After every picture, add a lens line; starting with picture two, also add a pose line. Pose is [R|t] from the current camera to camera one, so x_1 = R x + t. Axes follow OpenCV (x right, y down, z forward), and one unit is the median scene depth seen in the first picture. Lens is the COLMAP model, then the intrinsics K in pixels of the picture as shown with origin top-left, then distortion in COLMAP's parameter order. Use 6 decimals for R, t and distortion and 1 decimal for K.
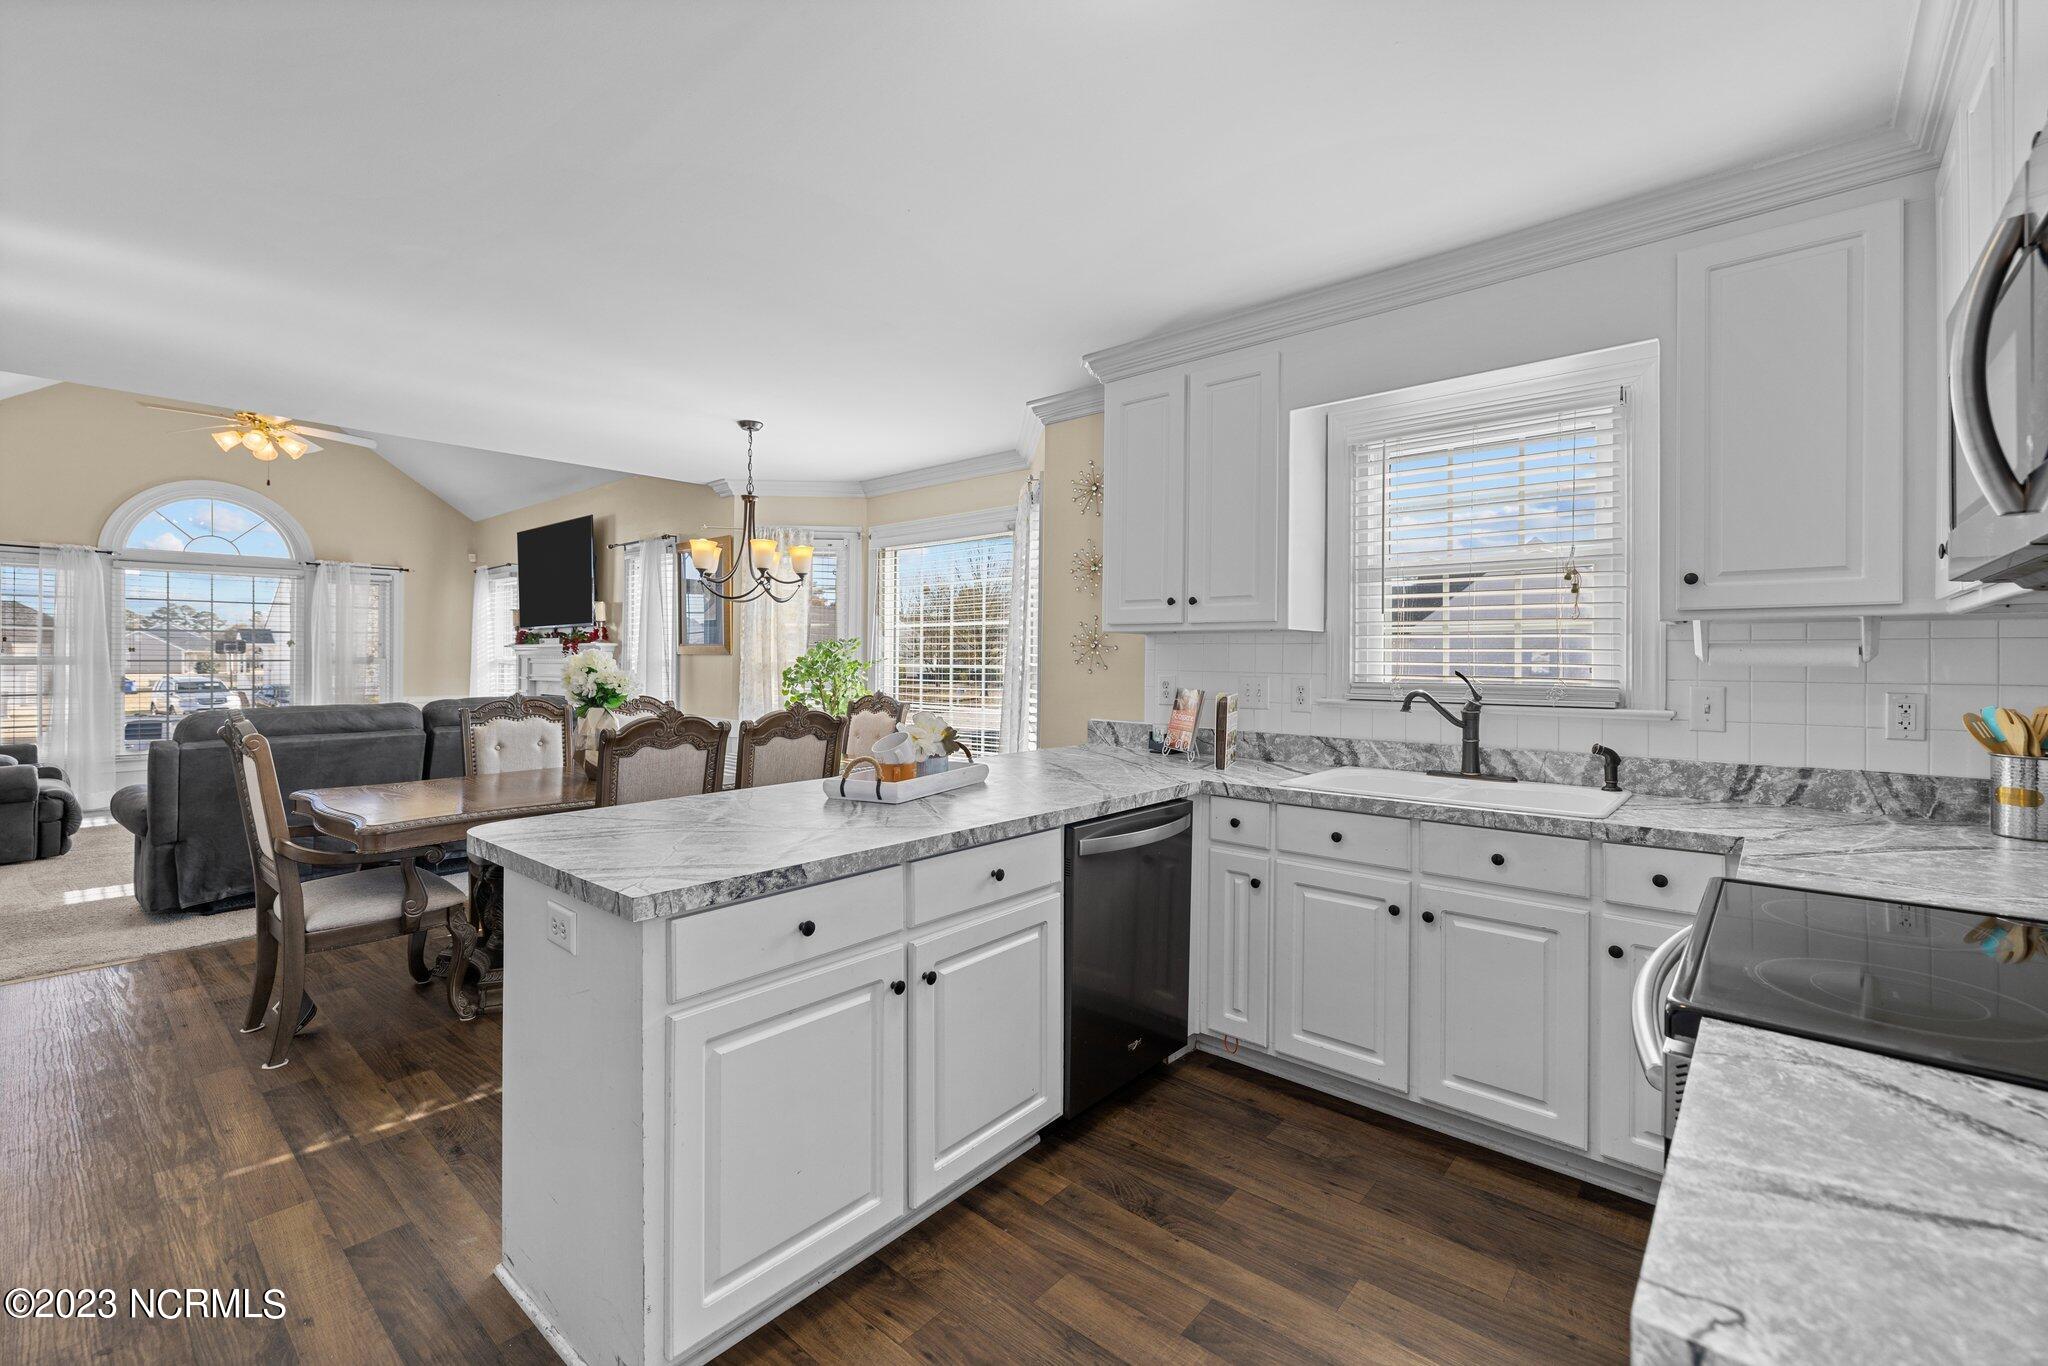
lens RADIAL K [[845.5, 0, 1028.3], [0, 845.5, 656.7], [0, 0, 1]] dist [0.002618, 0.000165]
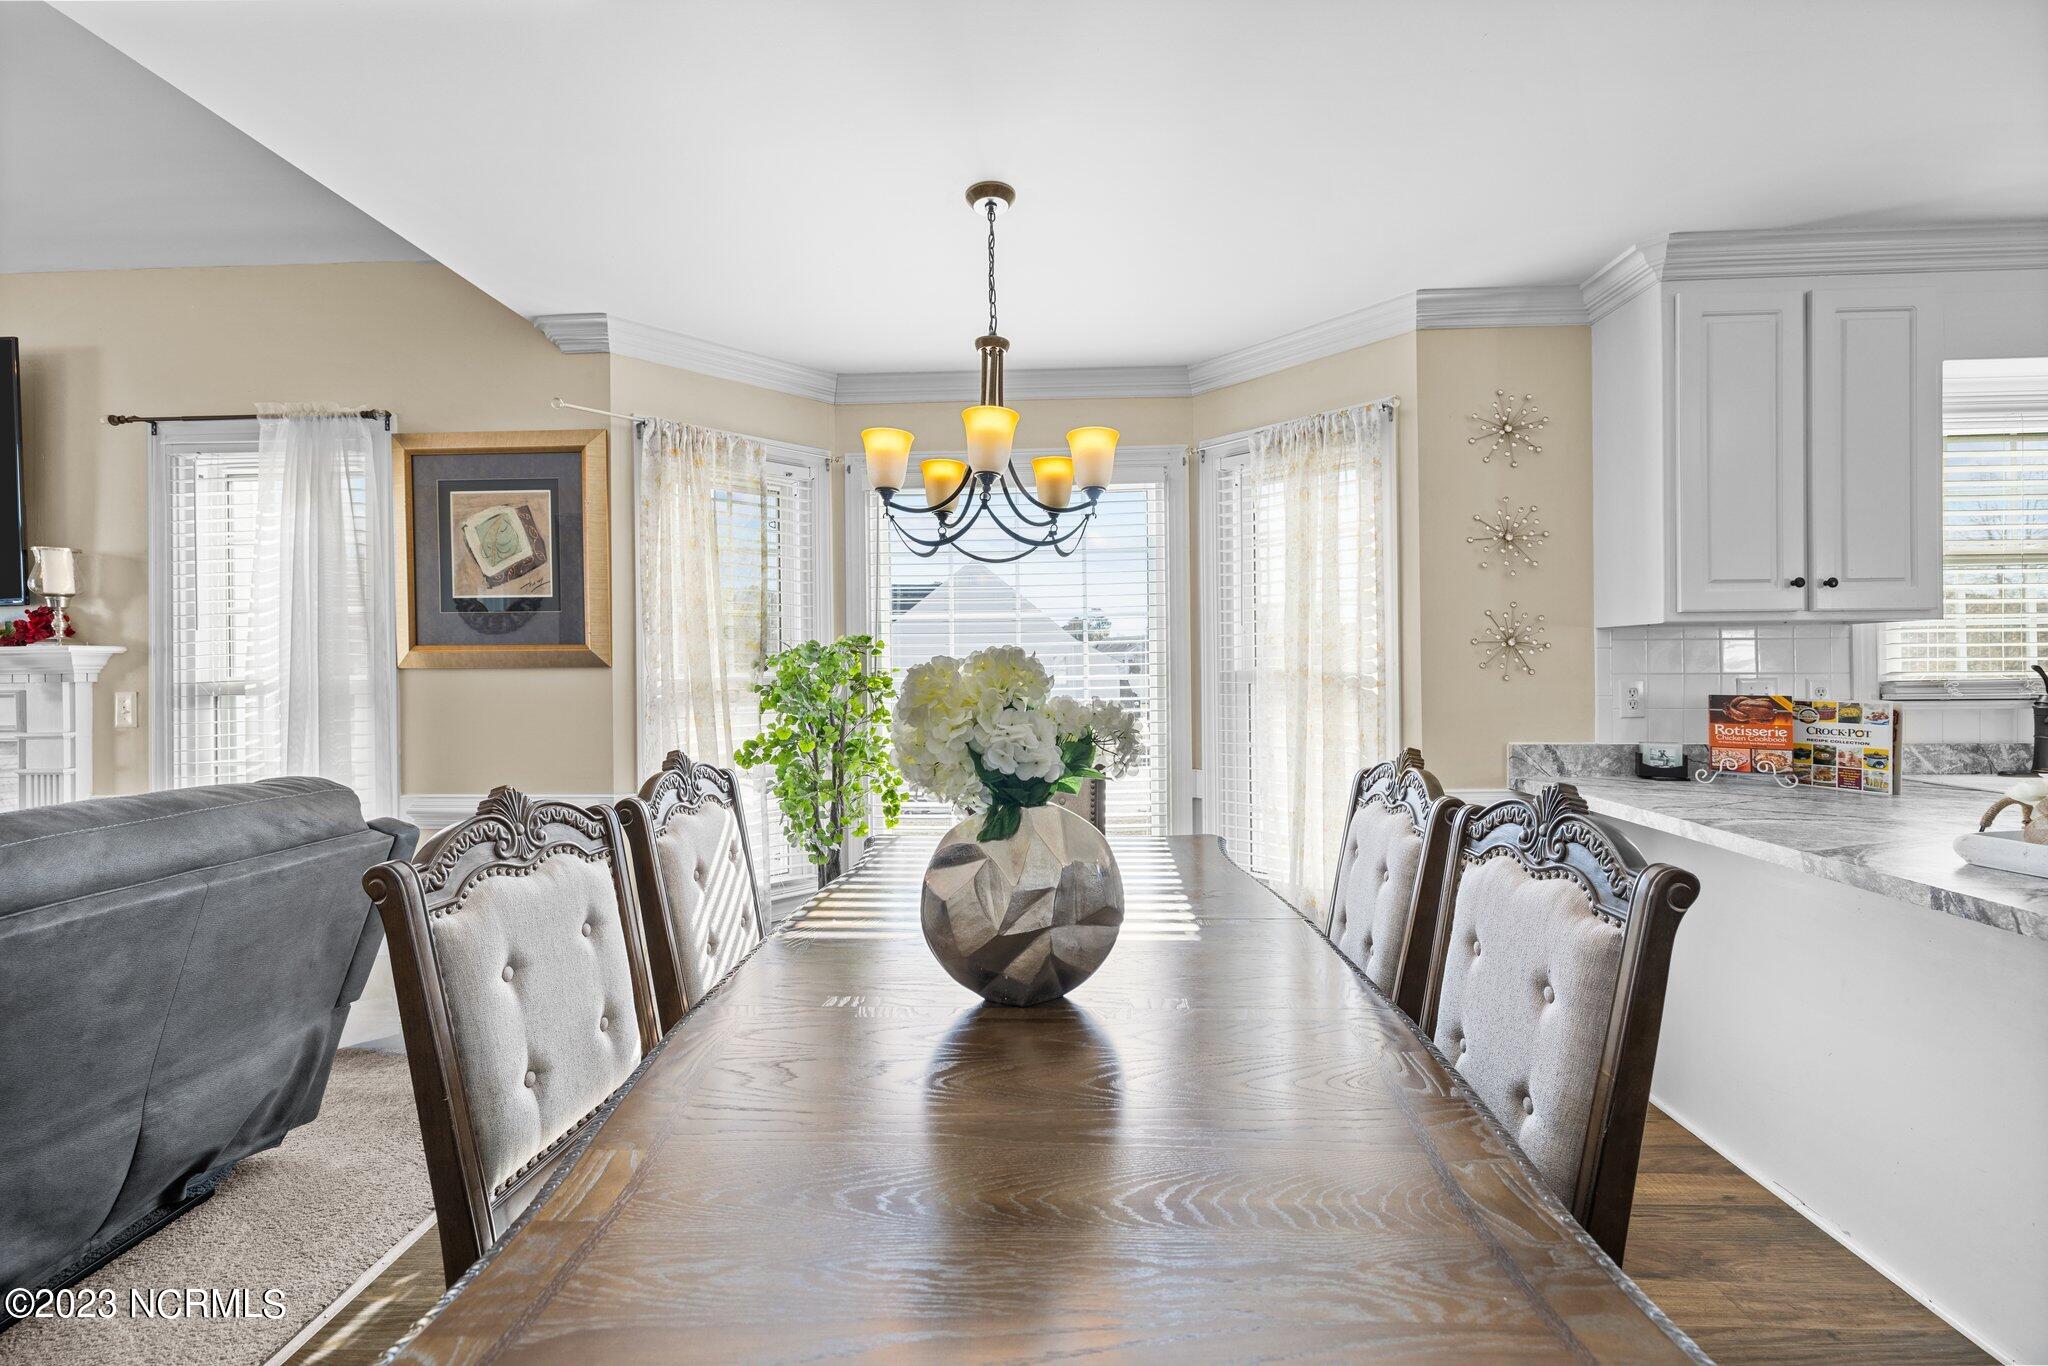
lens RADIAL K [[845.5, 0, 1028.3], [0, 845.5, 656.7], [0, 0, 1]] dist [0.002618, 0.000165]
pose [[0.788213, -0.008994, 0.615337, -0.819847], [0.014435, 0.999888, -0.003876, -0.004544], [-0.615233, 0.011937, 0.788255, 0.789072]]
